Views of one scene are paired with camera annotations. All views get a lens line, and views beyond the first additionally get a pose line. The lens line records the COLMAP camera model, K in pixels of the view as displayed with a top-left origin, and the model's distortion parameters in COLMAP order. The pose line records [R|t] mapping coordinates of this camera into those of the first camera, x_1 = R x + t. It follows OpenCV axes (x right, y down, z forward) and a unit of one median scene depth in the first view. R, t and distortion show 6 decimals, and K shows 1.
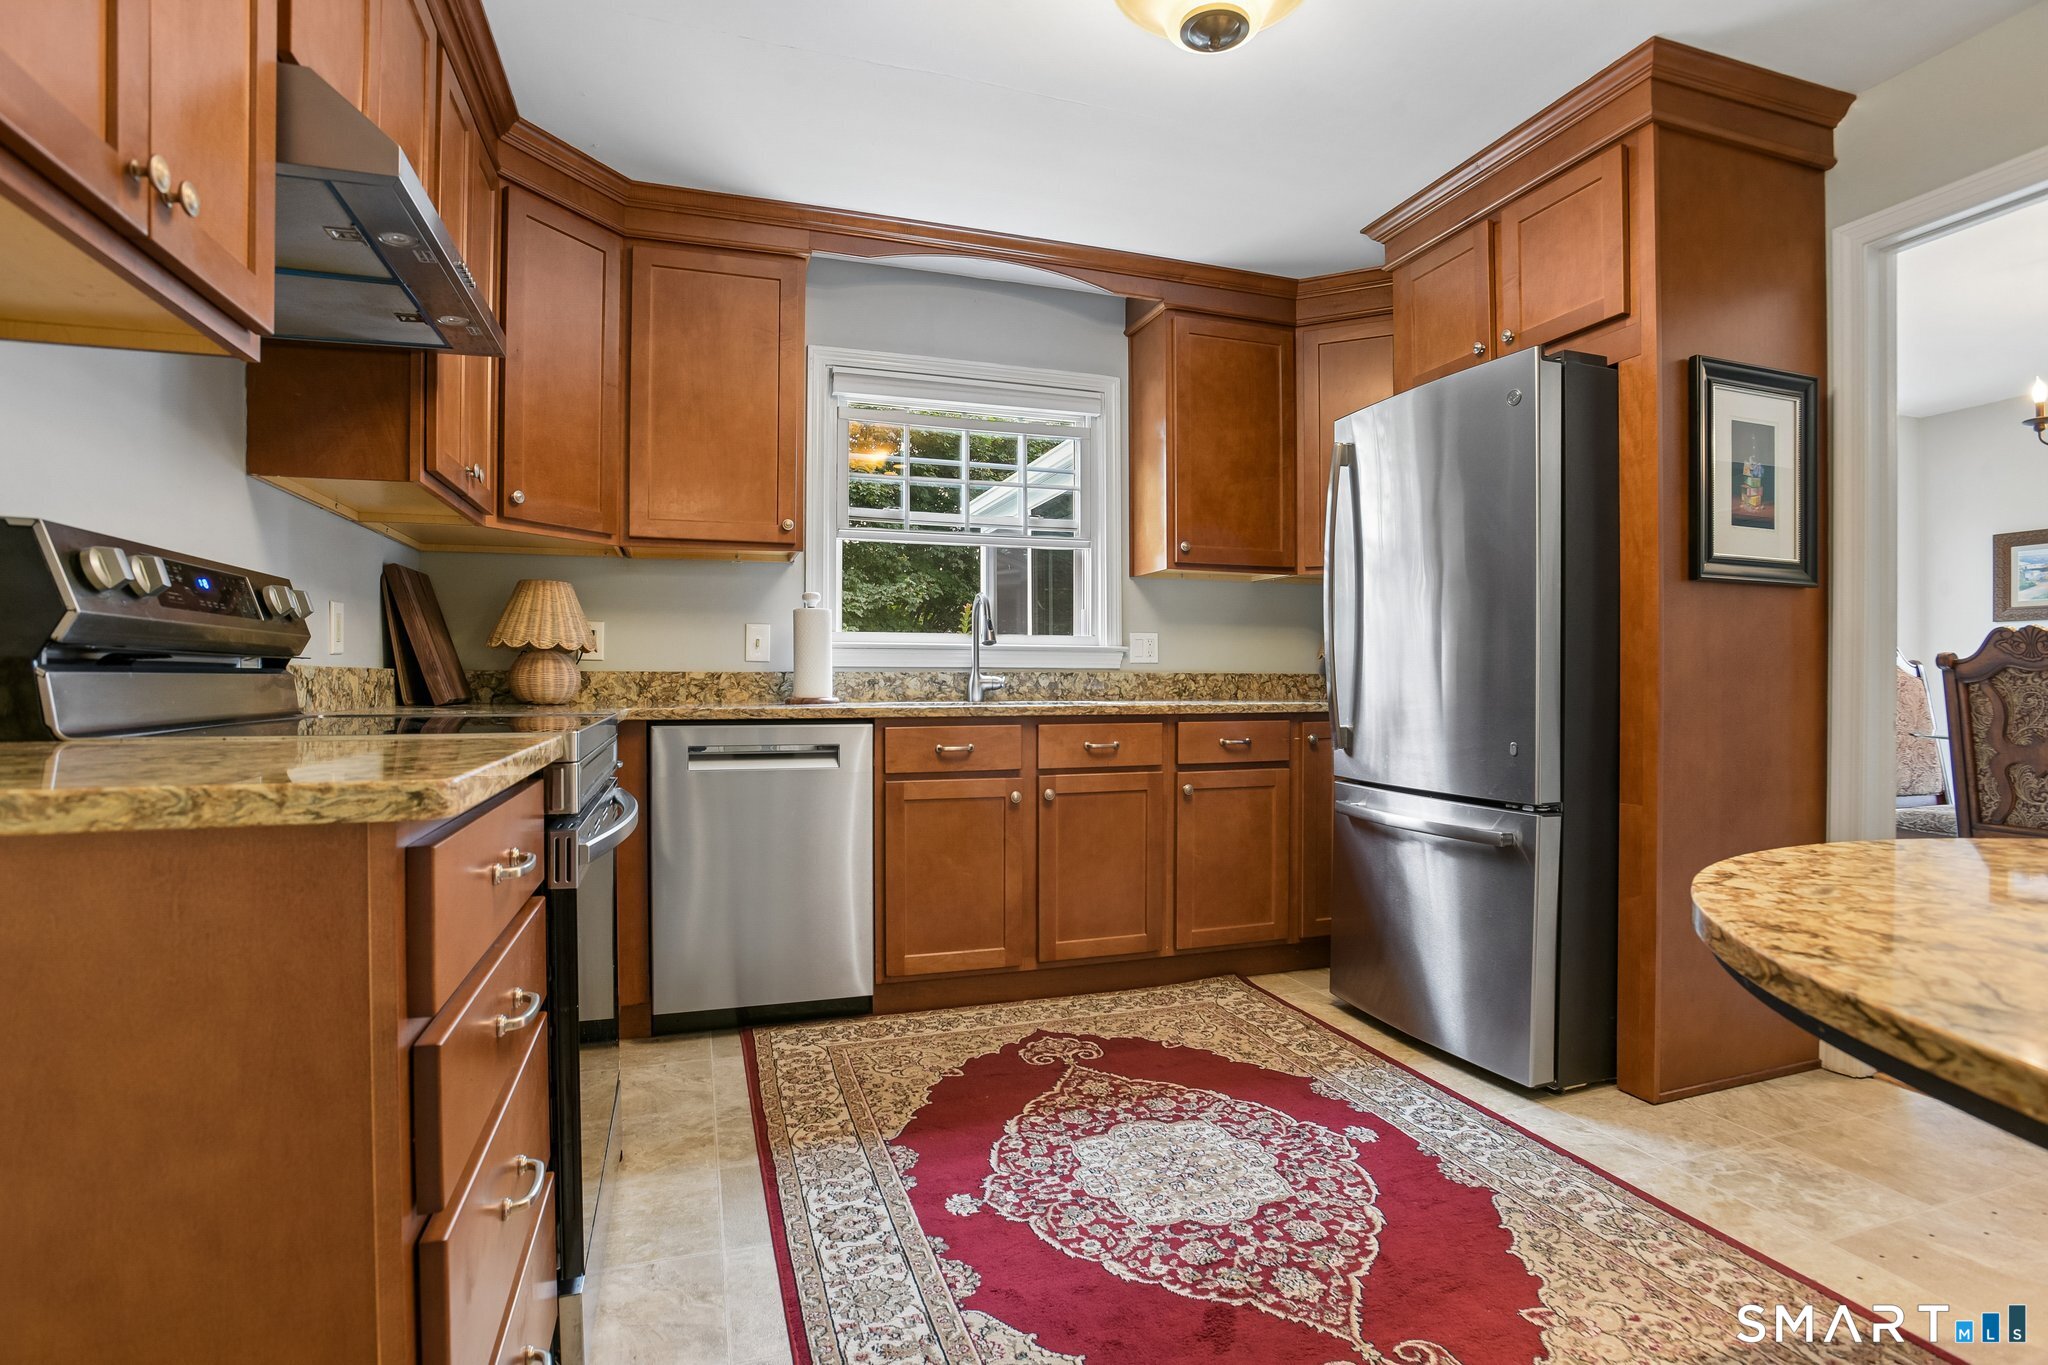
lens RADIAL K [[999.2, 0, 1026.7], [0, 999.2, 673.7], [0, 0, 1]] dist [-0.060037, 0.019400]
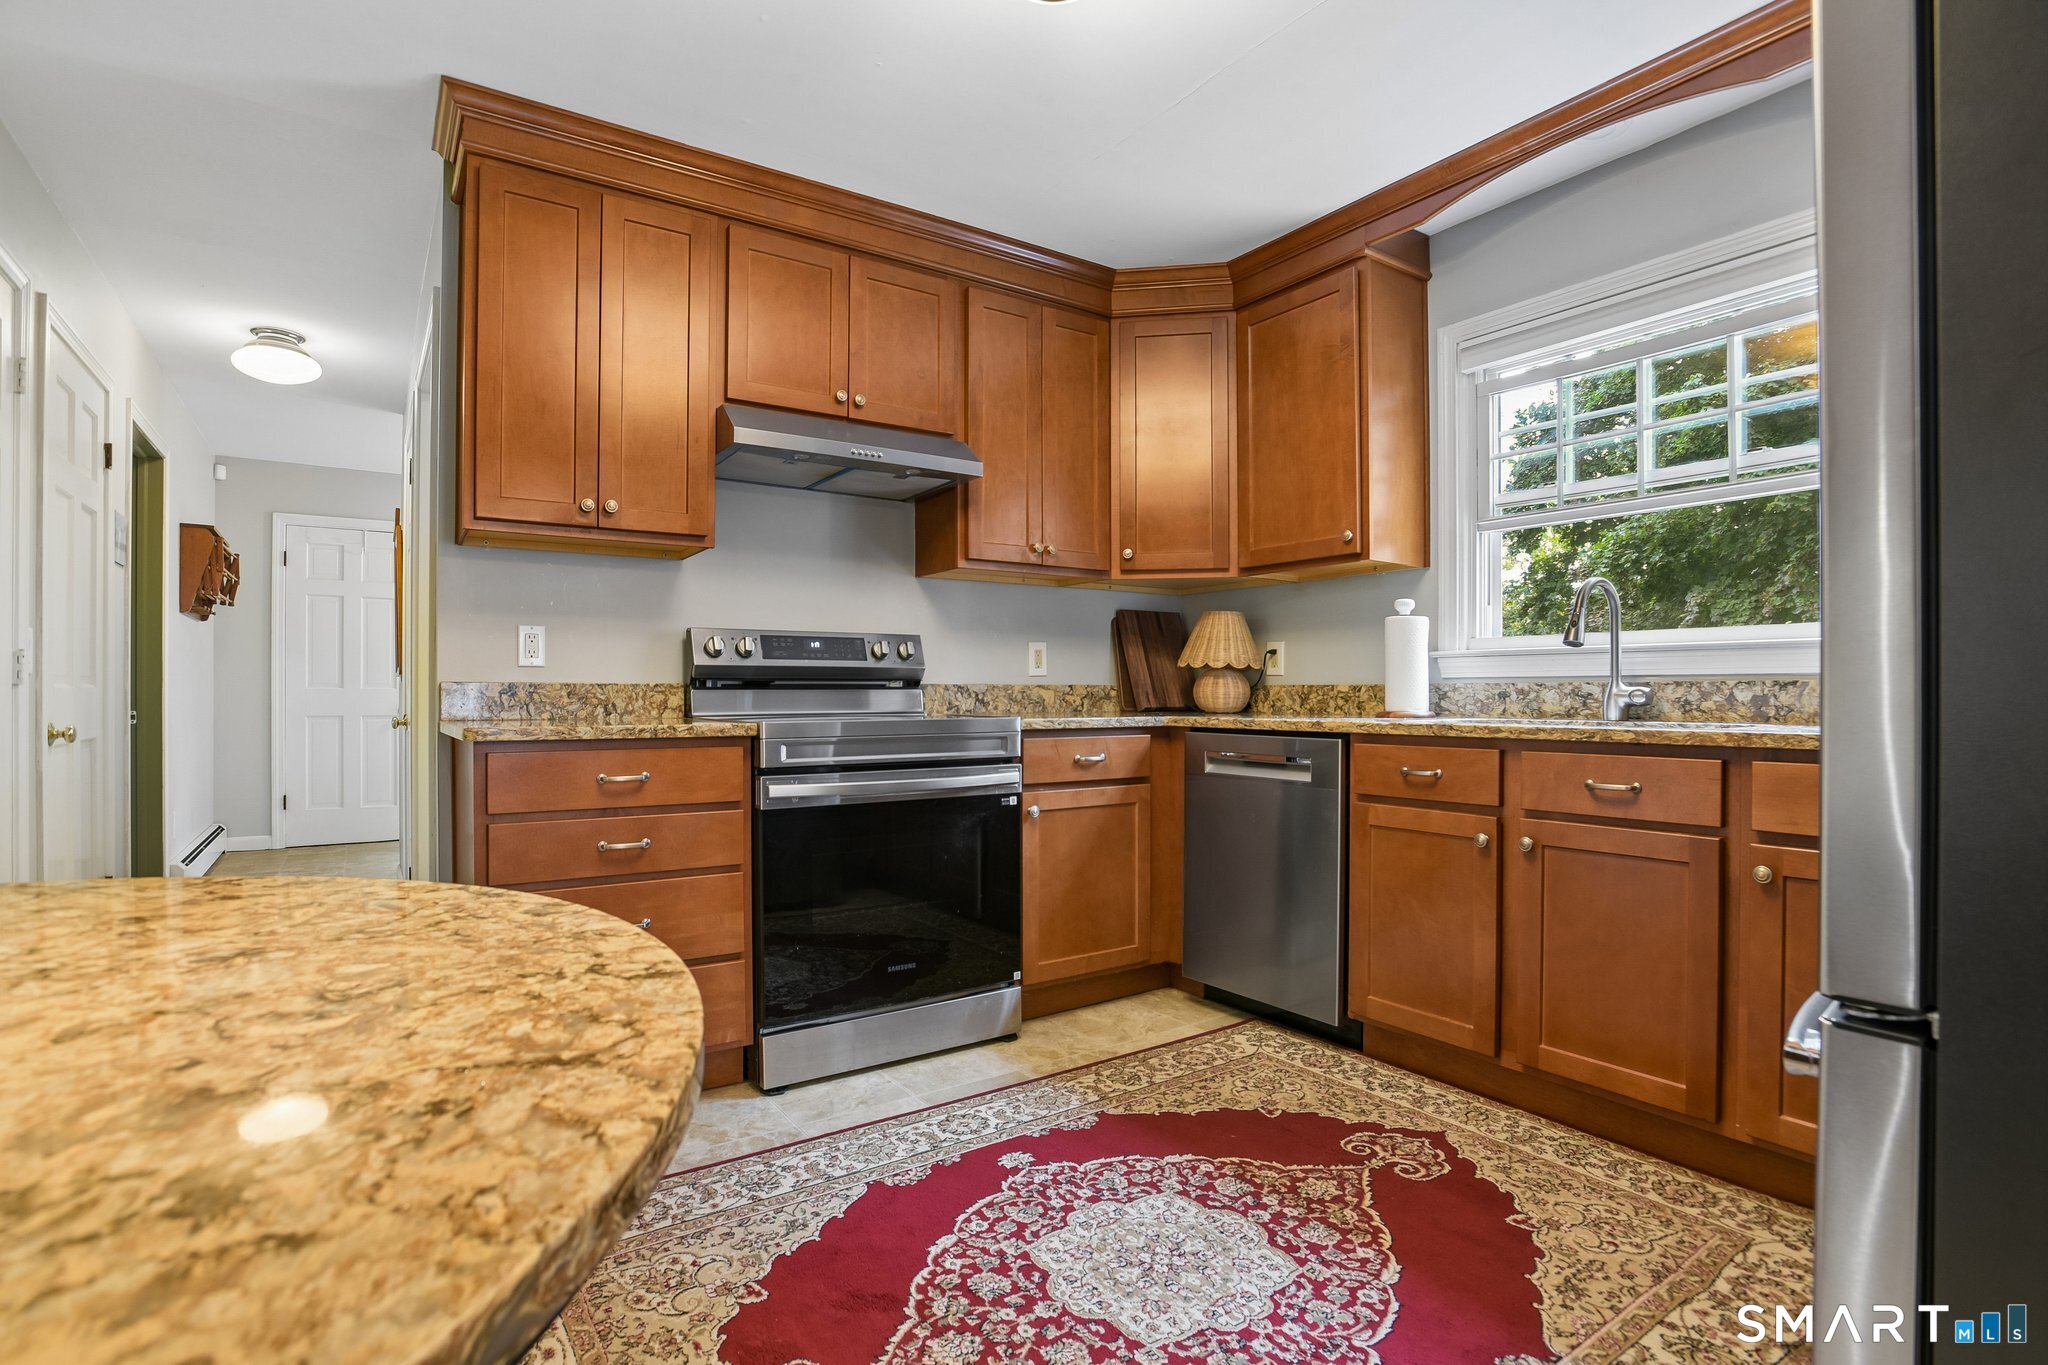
lens RADIAL K [[999.2, 0, 1035.0], [0, 999.2, 692.1], [0, 0, 1]] dist [-0.060037, 0.019400]
pose [[0.268485, -0.001964, -0.963282, 0.722672], [0.007863, 0.999969, 0.000153, 0.003610], [0.963252, -0.007616, 0.268492, 0.507186]]
